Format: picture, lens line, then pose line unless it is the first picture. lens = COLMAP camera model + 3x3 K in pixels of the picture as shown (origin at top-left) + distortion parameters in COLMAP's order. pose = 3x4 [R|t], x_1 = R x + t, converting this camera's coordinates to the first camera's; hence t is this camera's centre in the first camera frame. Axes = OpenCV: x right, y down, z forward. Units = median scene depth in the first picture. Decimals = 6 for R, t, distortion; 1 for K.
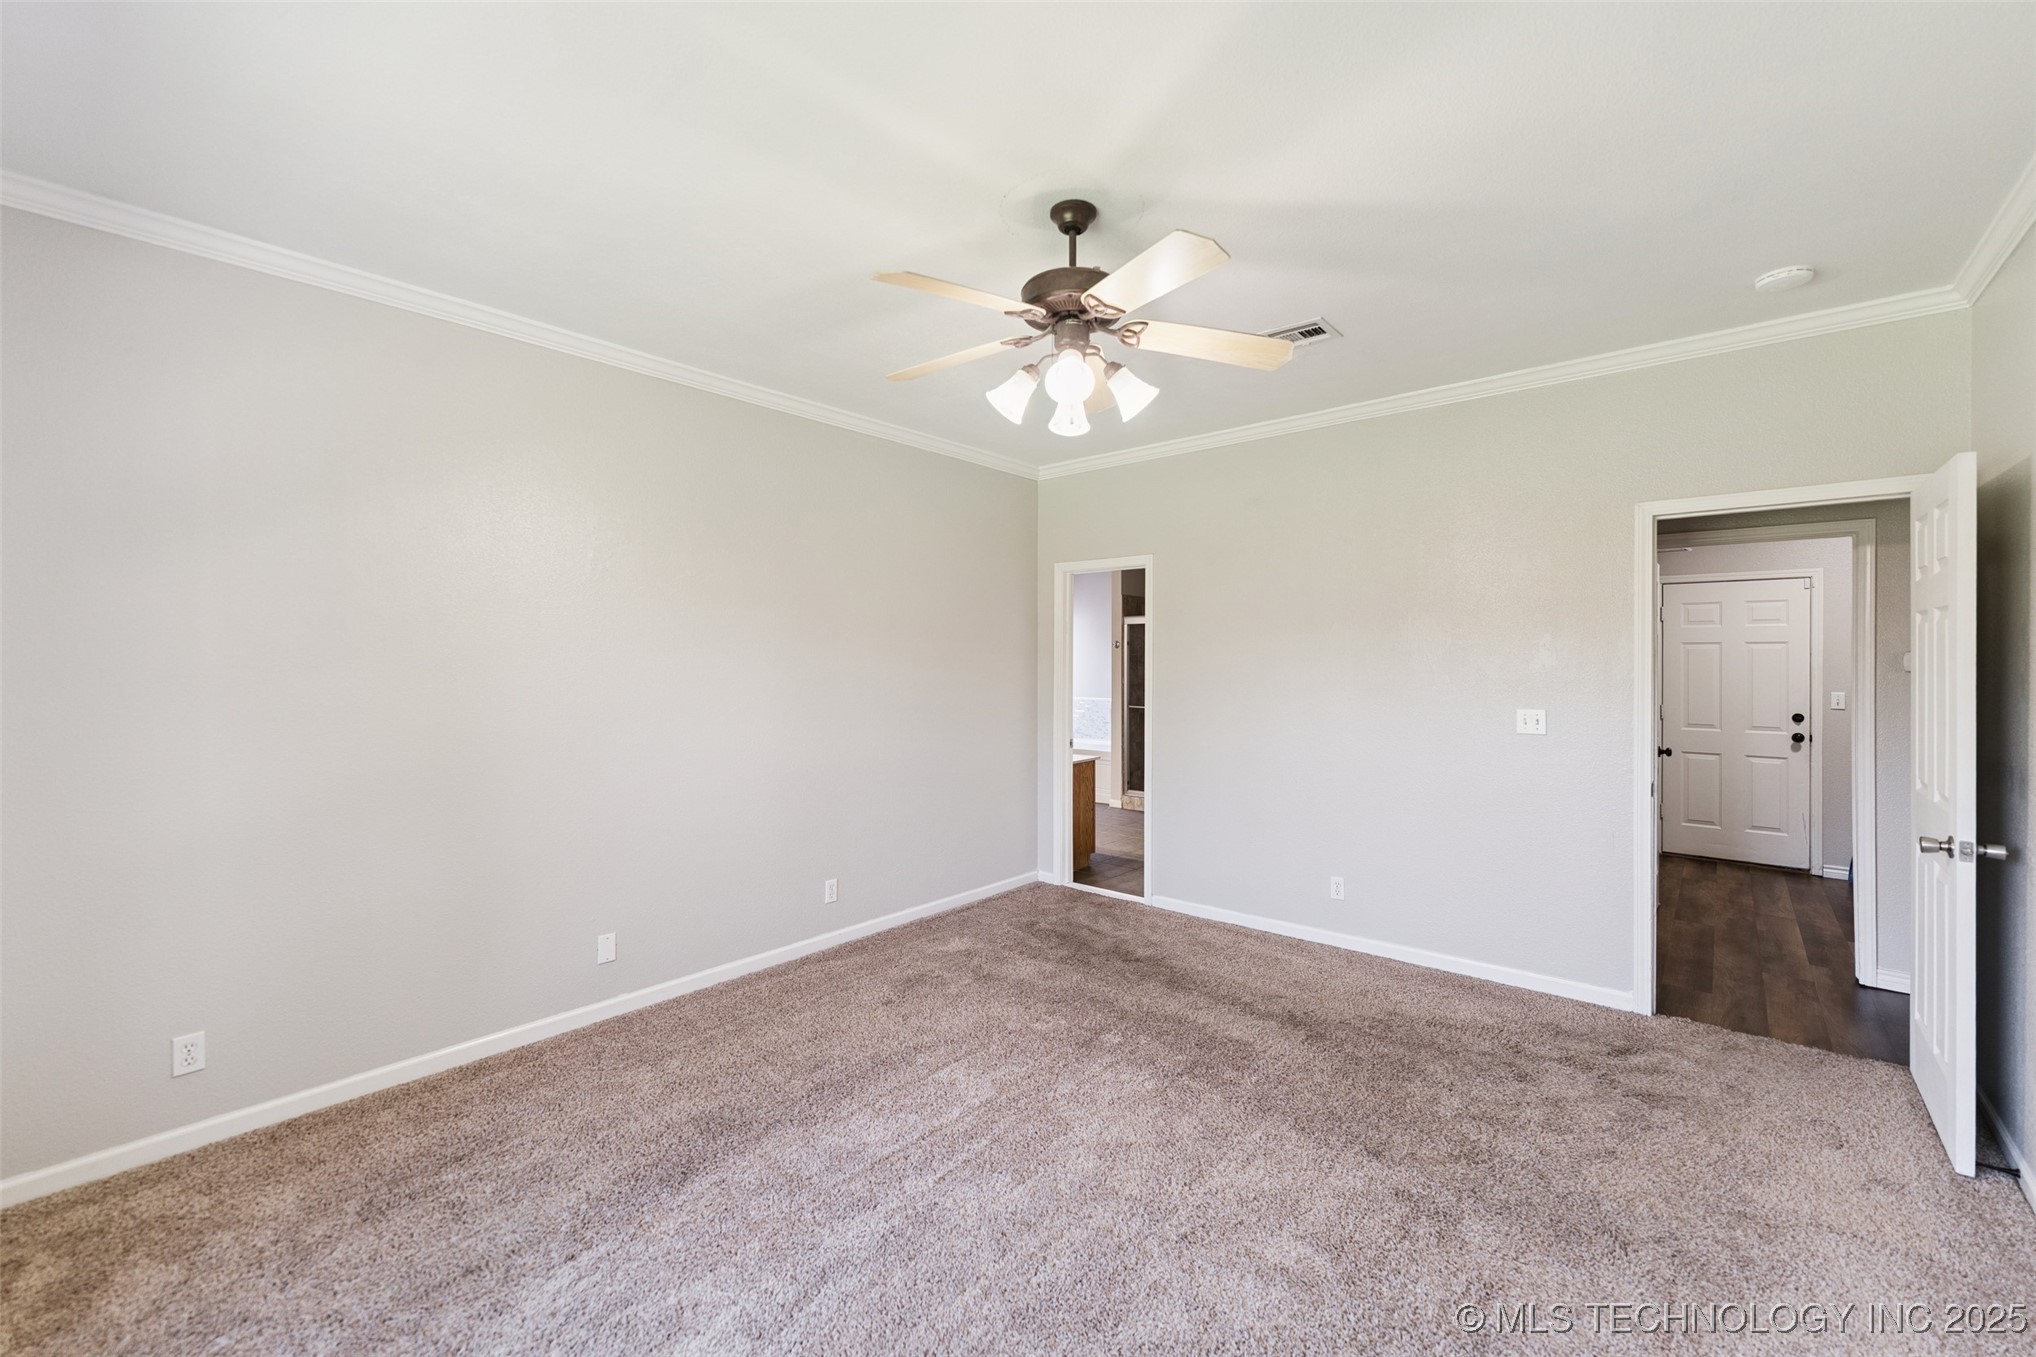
lens RADIAL K [[835.9, 0, 1015.3], [0, 835.9, 642.2], [0, 0, 1]] dist [-0.000260, -0.000120]
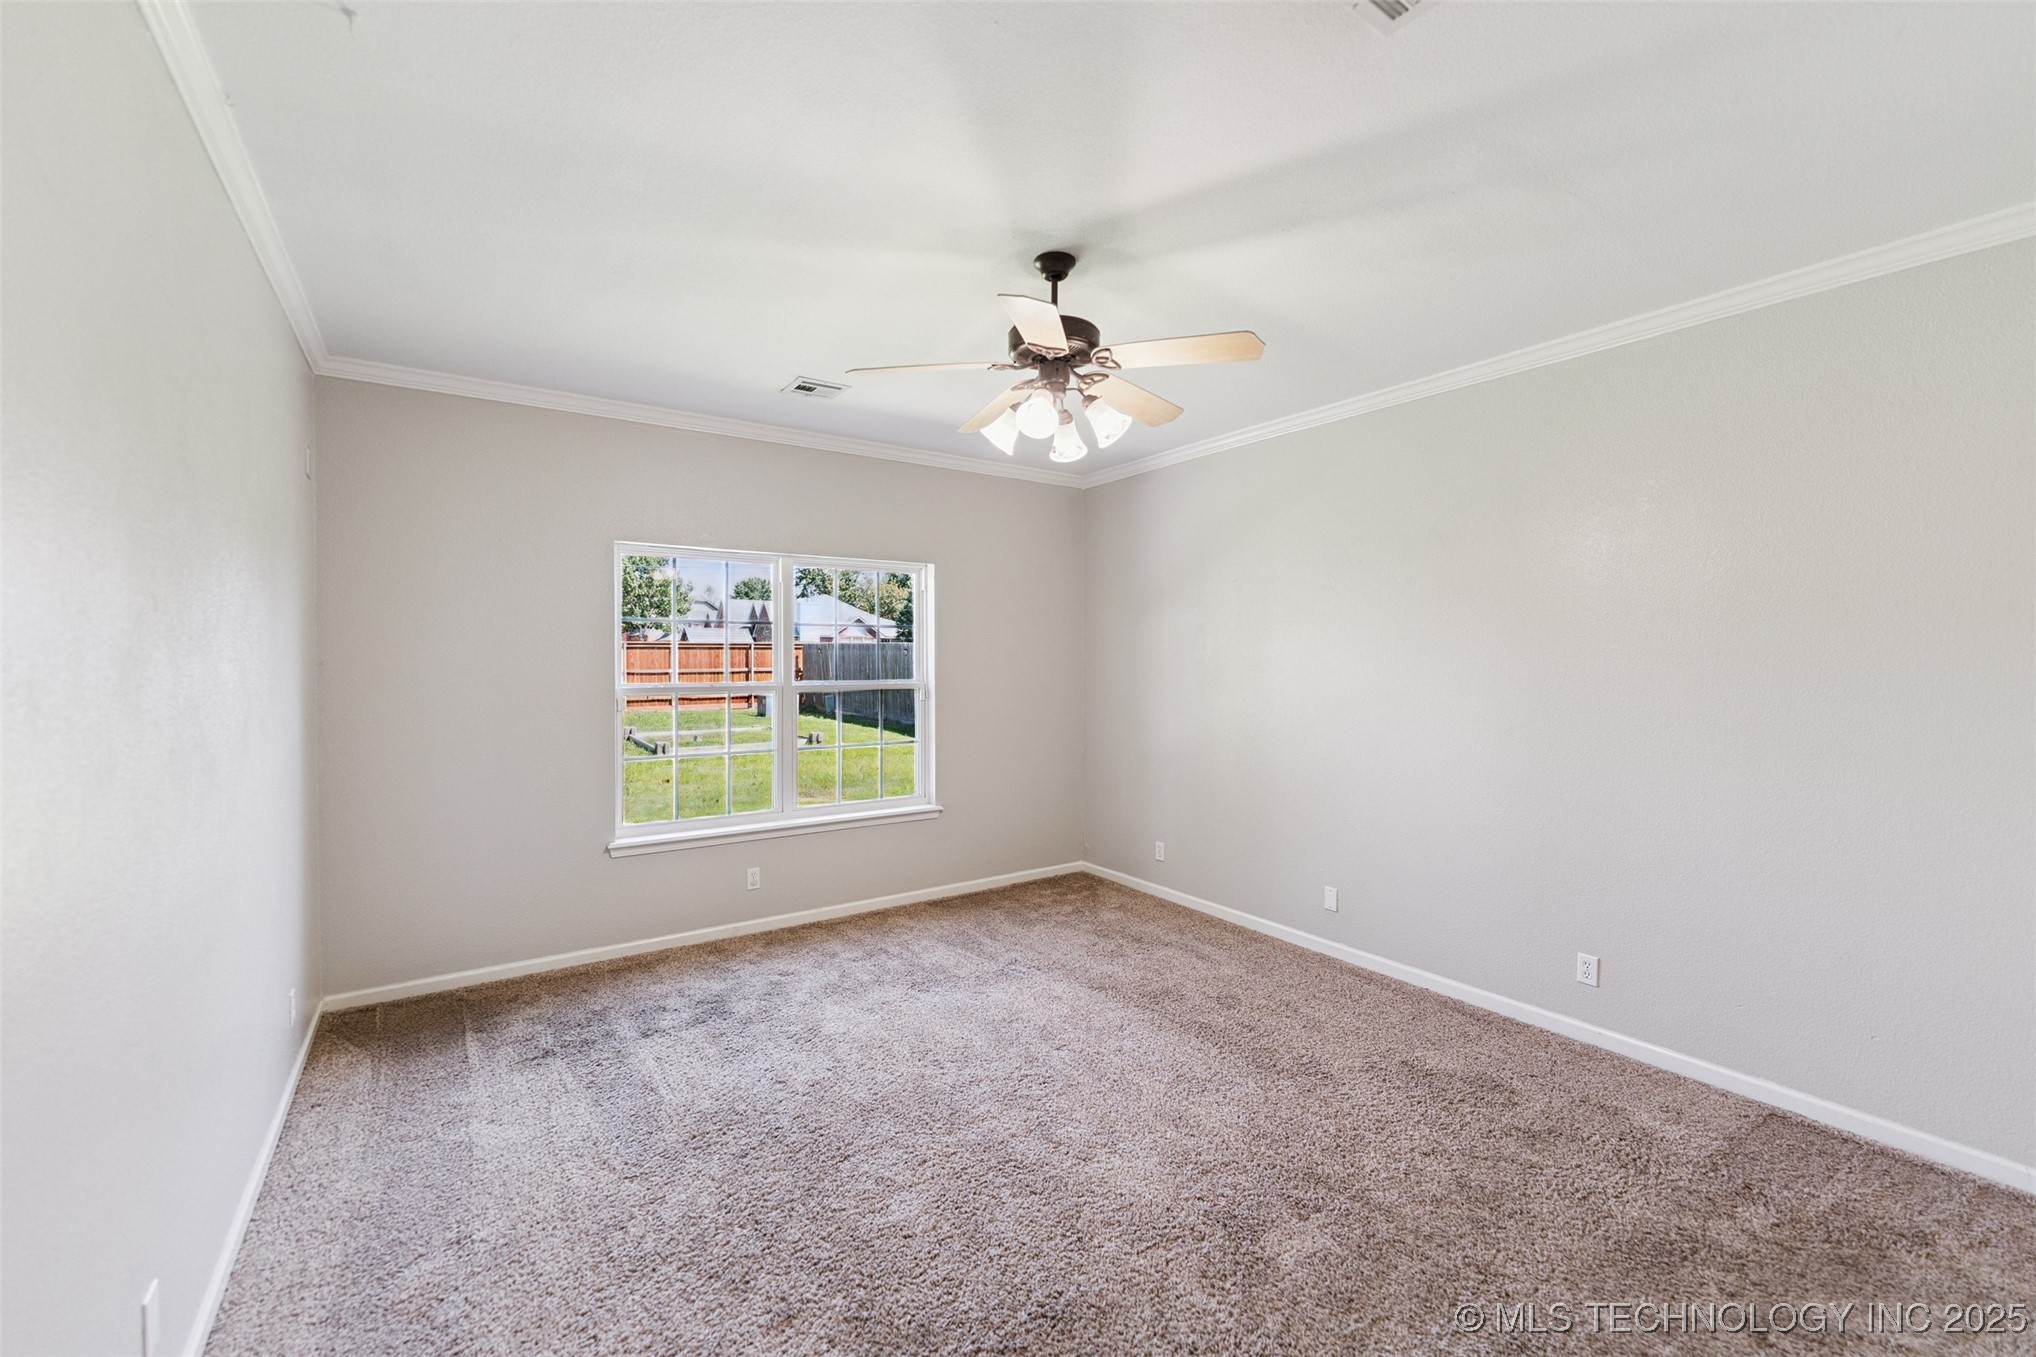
lens RADIAL K [[835.9, 0, 1015.3], [0, 835.9, 642.2], [0, 0, 1]] dist [-0.000260, -0.000120]
pose [[-0.231460, -0.014284, -0.972740, 1.165509], [0.001829, 0.999884, -0.015118, 0.014574], [0.972843, -0.005278, -0.231407, 1.204271]]
